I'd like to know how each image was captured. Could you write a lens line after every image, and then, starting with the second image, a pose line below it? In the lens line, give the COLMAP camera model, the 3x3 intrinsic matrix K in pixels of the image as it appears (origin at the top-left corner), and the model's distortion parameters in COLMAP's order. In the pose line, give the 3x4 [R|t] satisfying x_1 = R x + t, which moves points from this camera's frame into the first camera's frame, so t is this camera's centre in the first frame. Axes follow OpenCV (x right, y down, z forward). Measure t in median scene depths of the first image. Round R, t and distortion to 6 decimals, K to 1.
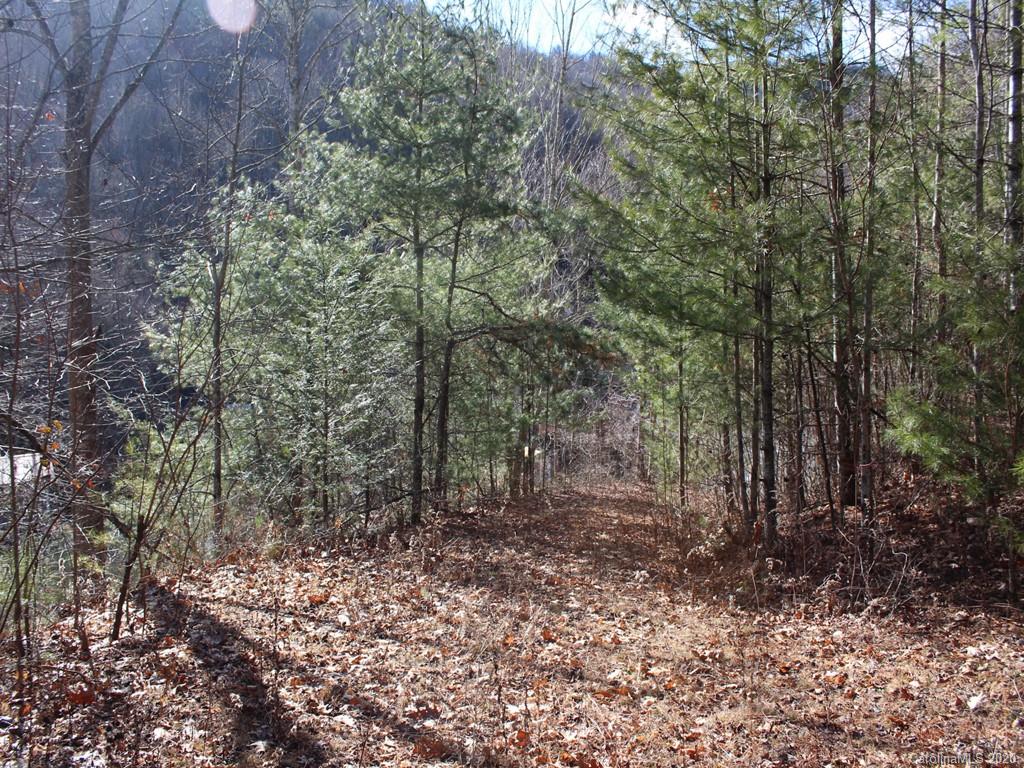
lens RADIAL K [[869.1, 0, 509.7], [0, 869.1, 397.3], [0, 0, 1]] dist [-0.159905, 0.140628]
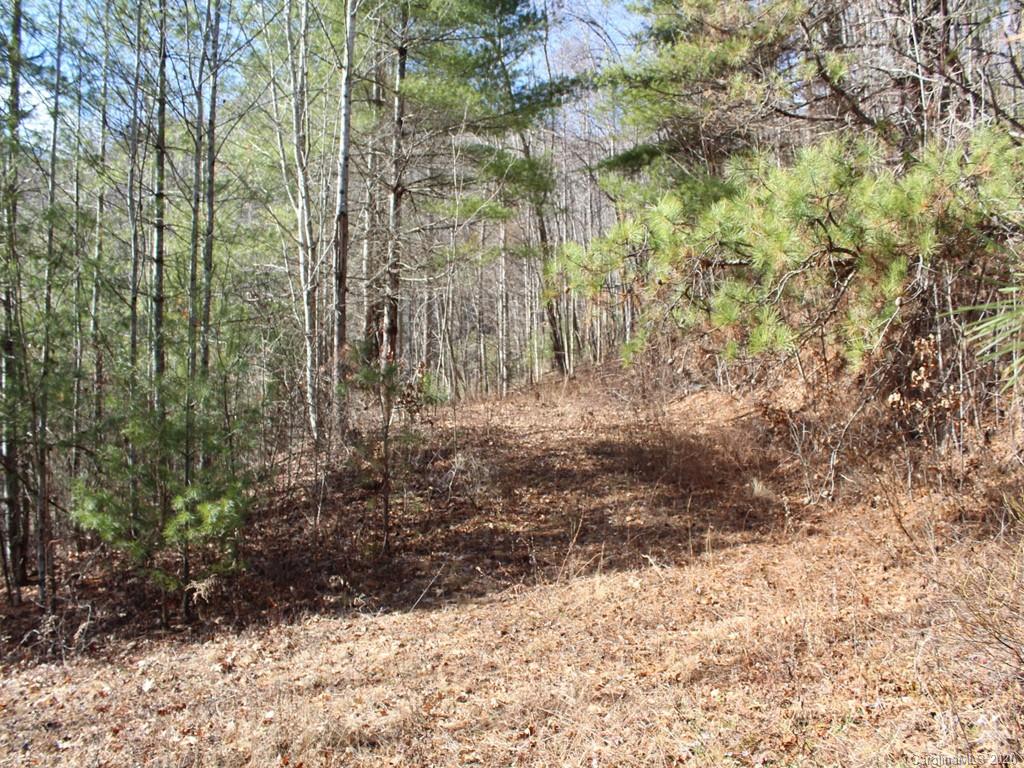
lens RADIAL K [[869.1, 0, 509.7], [0, 869.1, 397.3], [0, 0, 1]] dist [-0.159905, 0.140628]
pose [[0.590054, 0.031453, 0.806751, -0.220384], [0.045103, 0.996396, -0.071835, -0.016247], [-0.806103, 0.078774, 0.586509, -0.344670]]
